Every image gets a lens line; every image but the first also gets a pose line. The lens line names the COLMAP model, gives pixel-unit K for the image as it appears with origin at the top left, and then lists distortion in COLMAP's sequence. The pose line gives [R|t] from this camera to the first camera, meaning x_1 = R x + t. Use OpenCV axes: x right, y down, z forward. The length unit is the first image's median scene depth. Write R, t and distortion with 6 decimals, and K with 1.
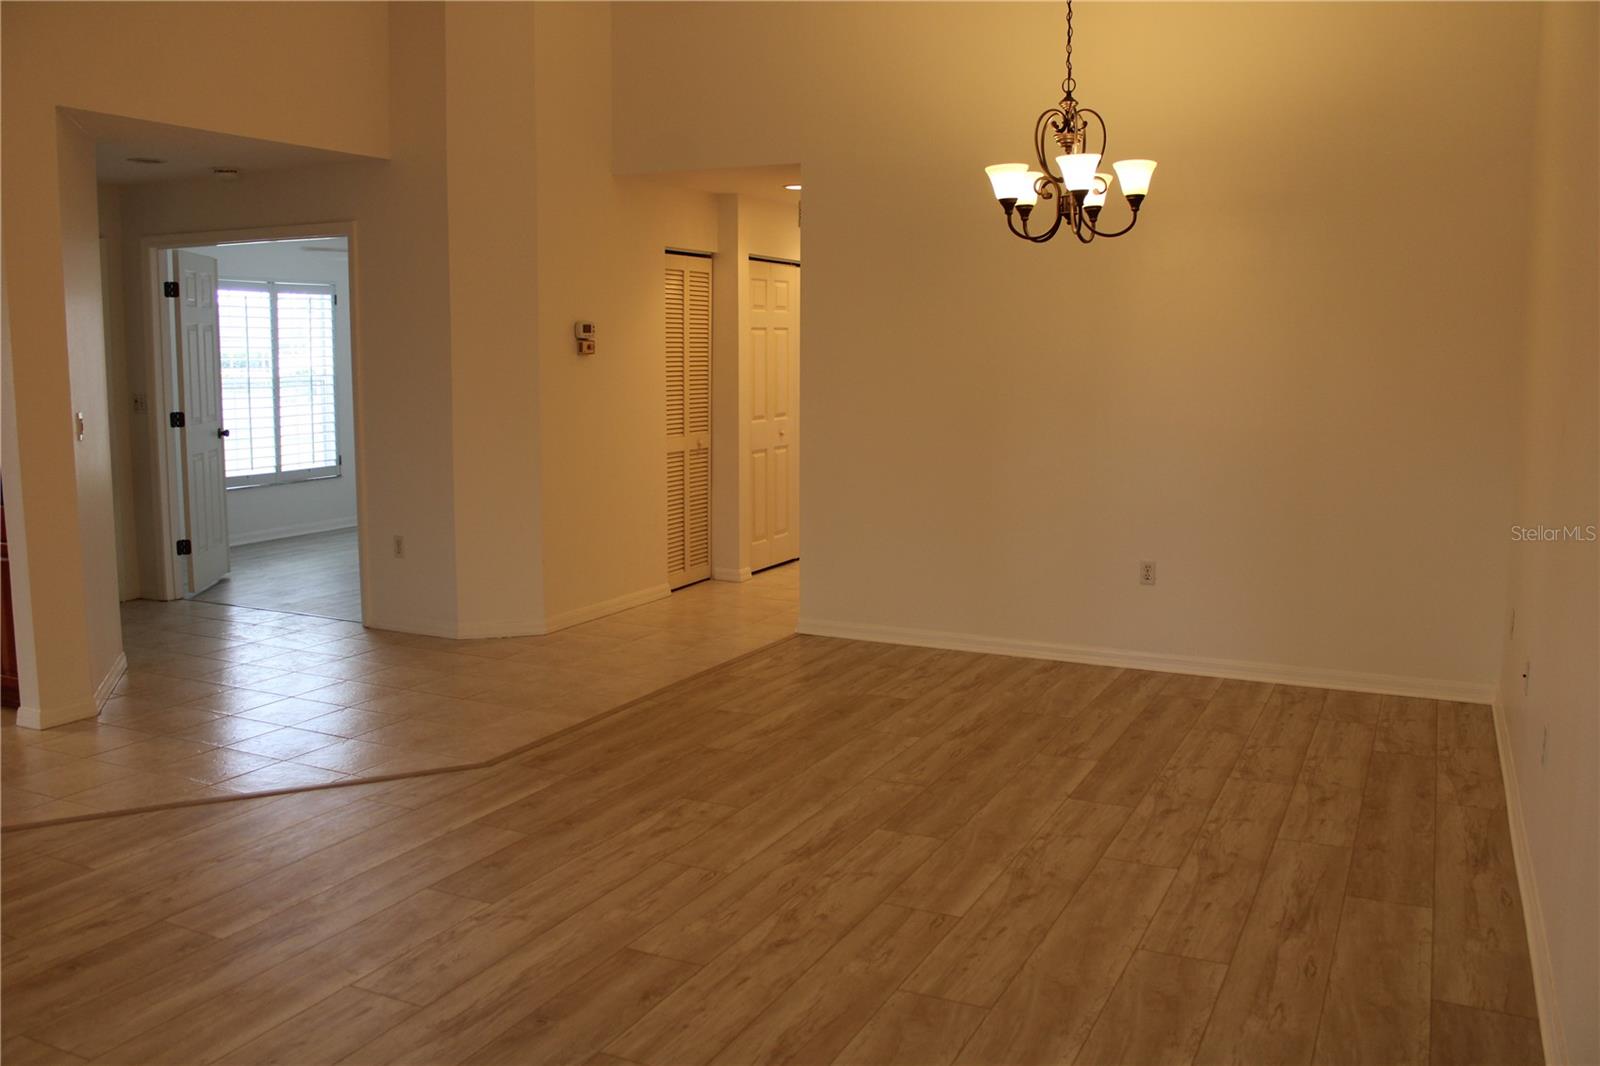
lens RADIAL K [[1351.9, 0, 808.2], [0, 1351.9, 530.7], [0, 0, 1]] dist [-0.161076, 0.144834]
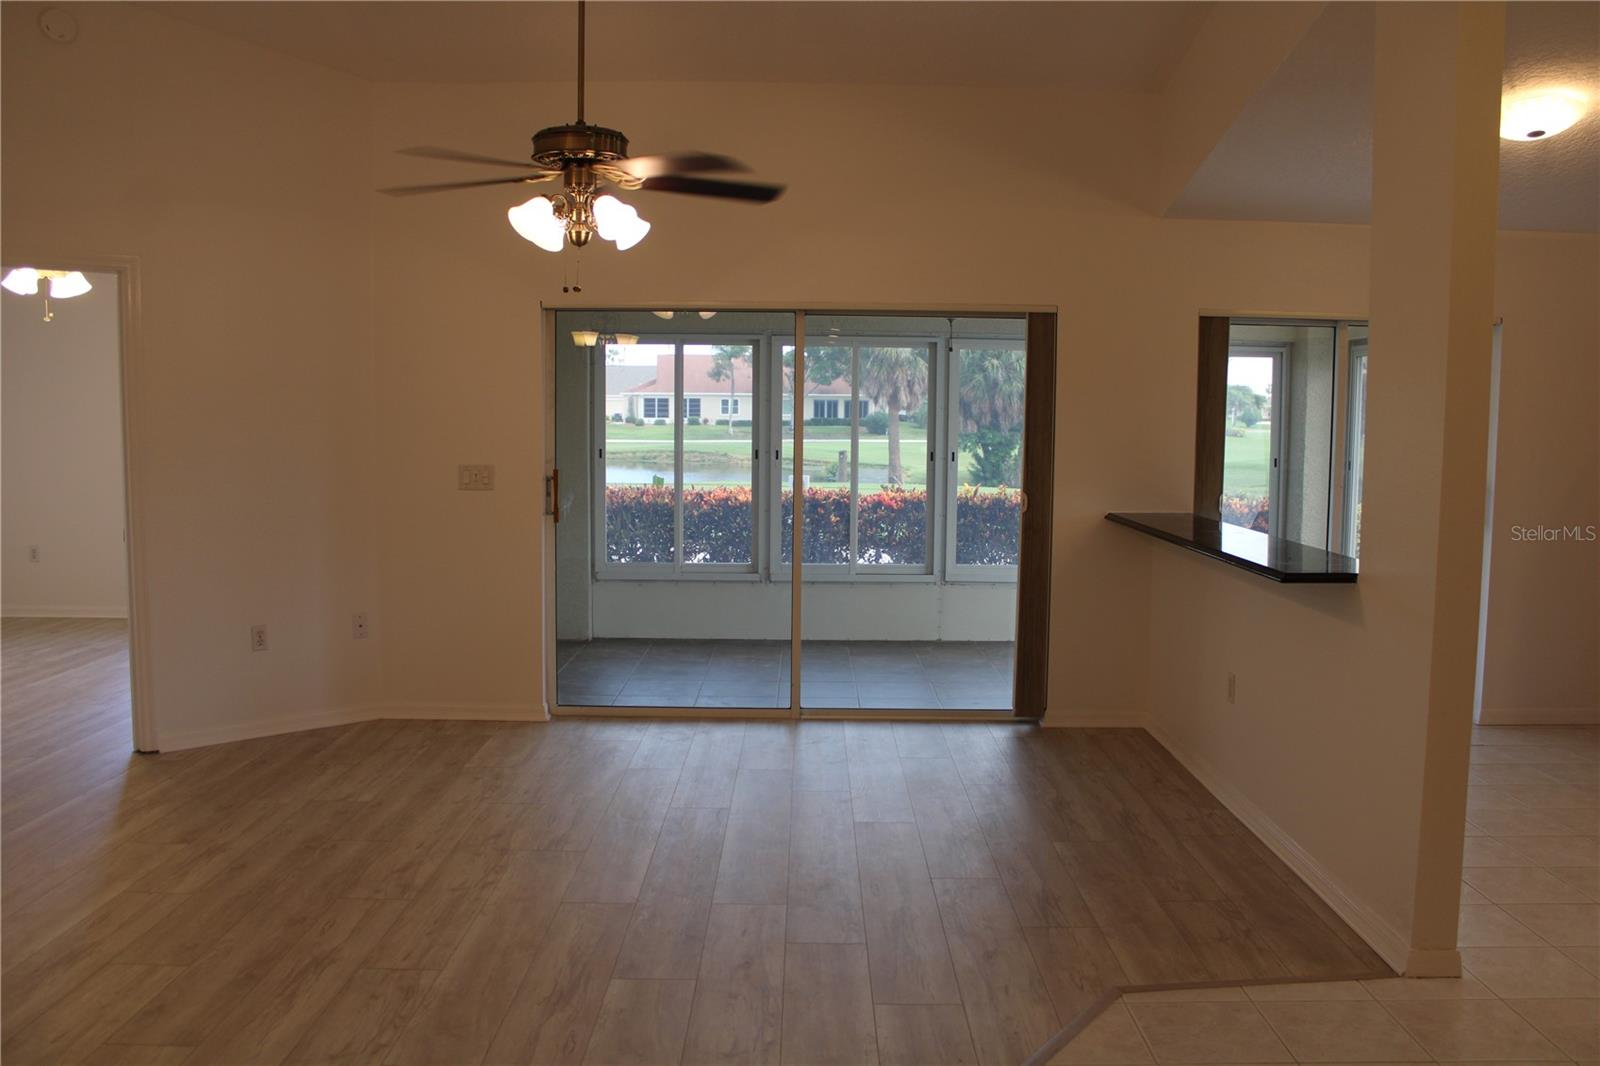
lens RADIAL K [[1351.9, 0, 811.1], [0, 1351.9, 530.1], [0, 0, 1]] dist [-0.161076, 0.144834]
pose [[-0.900353, 0.029837, -0.434137, -0.095024], [-0.071719, 0.973830, 0.215665, -0.187416], [0.429210, 0.225310, -0.874651, 1.290295]]
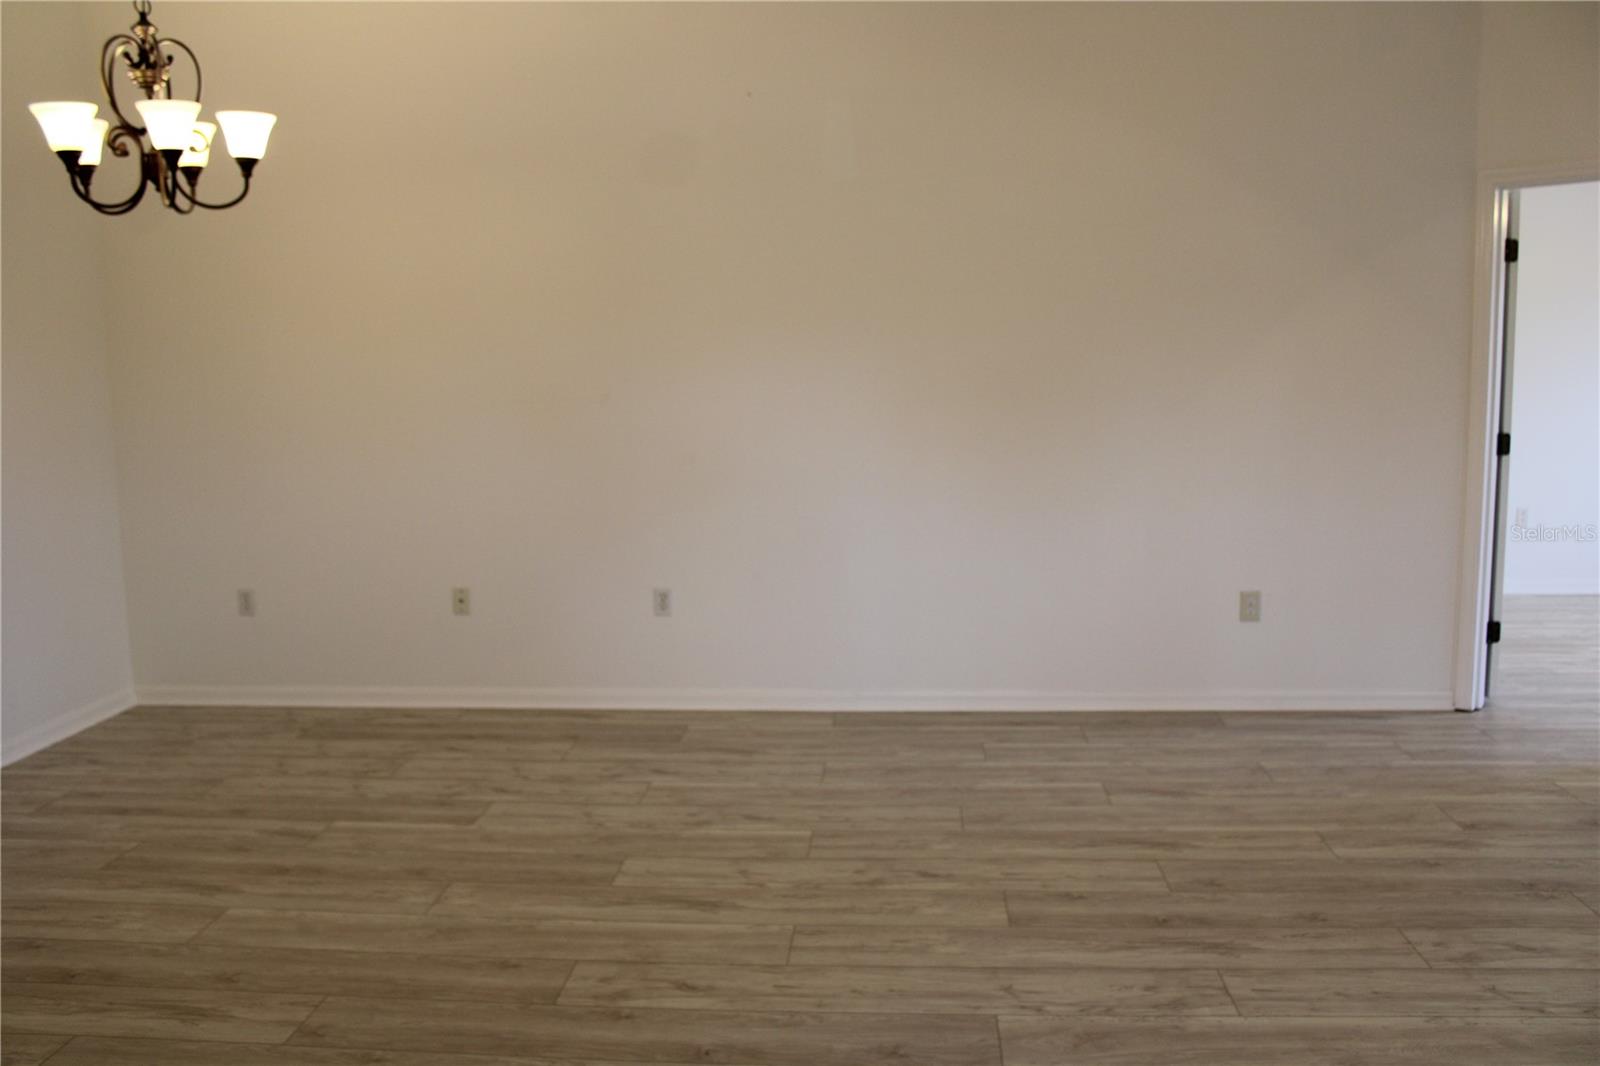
lens RADIAL K [[1351.9, 0, 802.1], [0, 1351.9, 525.7], [0, 0, 1]] dist [-0.161076, 0.144834]
pose [[-0.359259, -0.120739, 0.925395, -0.663875], [0.140434, 0.973310, 0.181511, -0.129396], [-0.922611, 0.195166, -0.332714, 0.959234]]
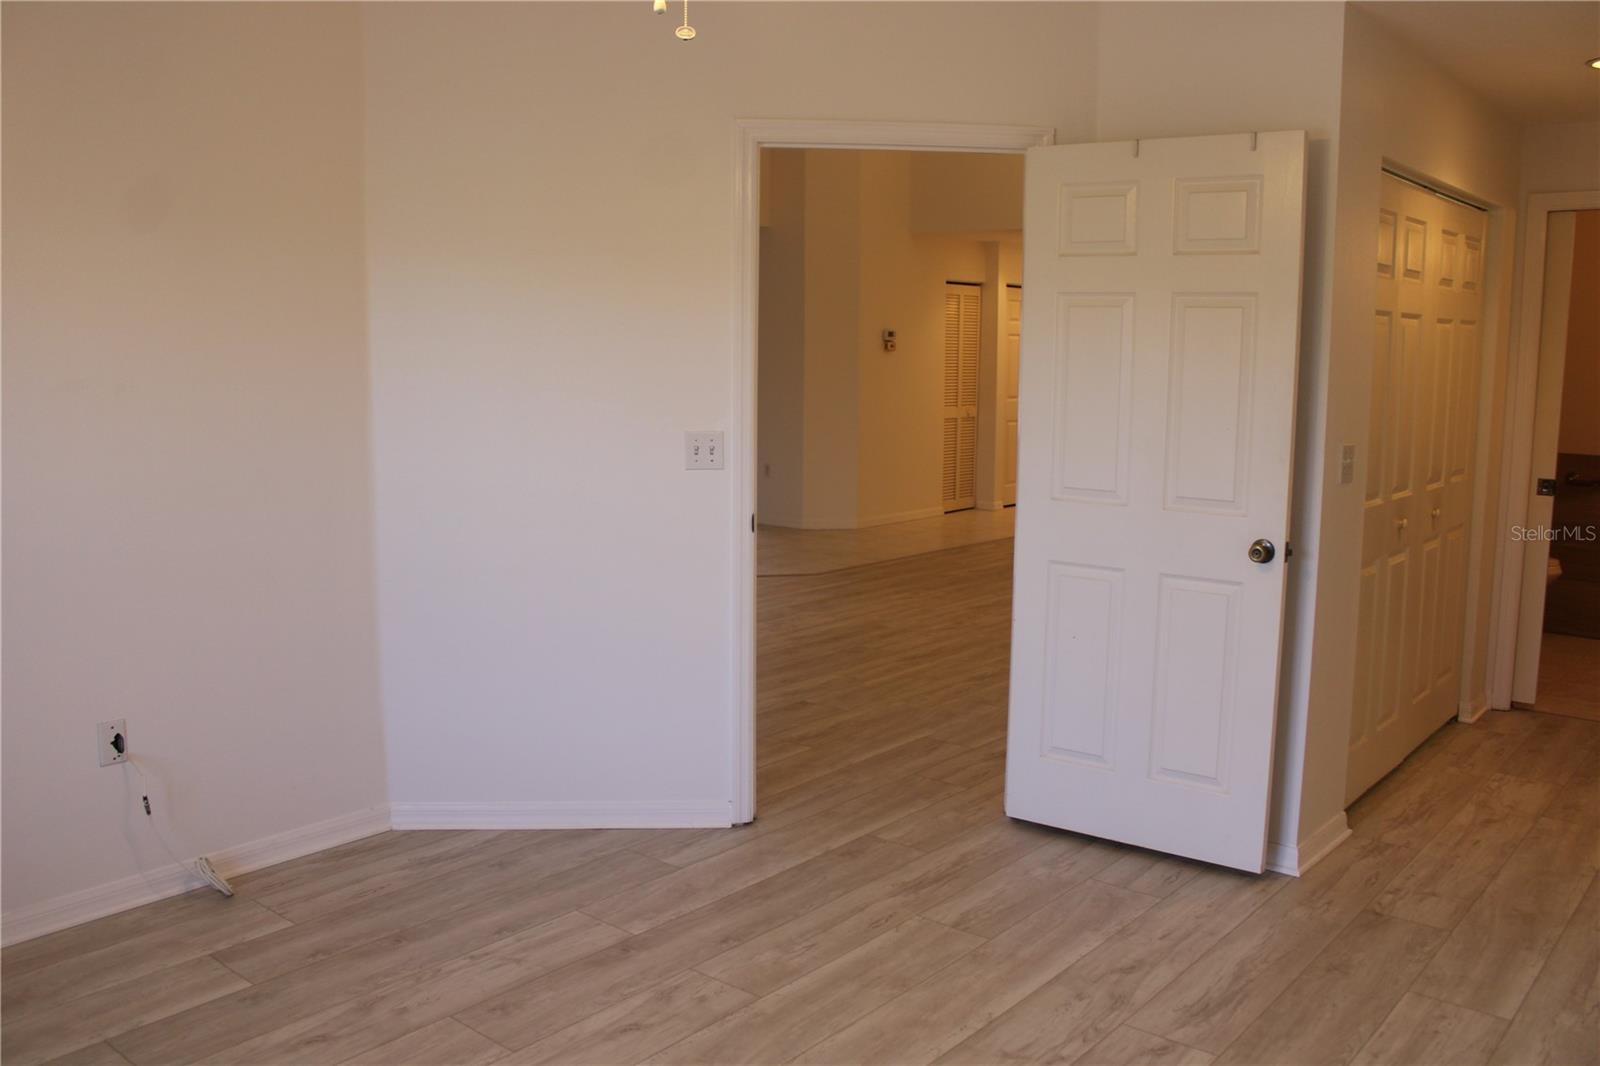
lens RADIAL K [[1351.9, 0, 797.3], [0, 1351.9, 521.4], [0, 0, 1]] dist [-0.161076, 0.144834]
pose [[0.967465, 0.038549, -0.250052, 0.184064], [-0.040312, 0.999185, -0.001932, 0.104852], [0.249774, 0.011949, 0.968230, -0.762848]]
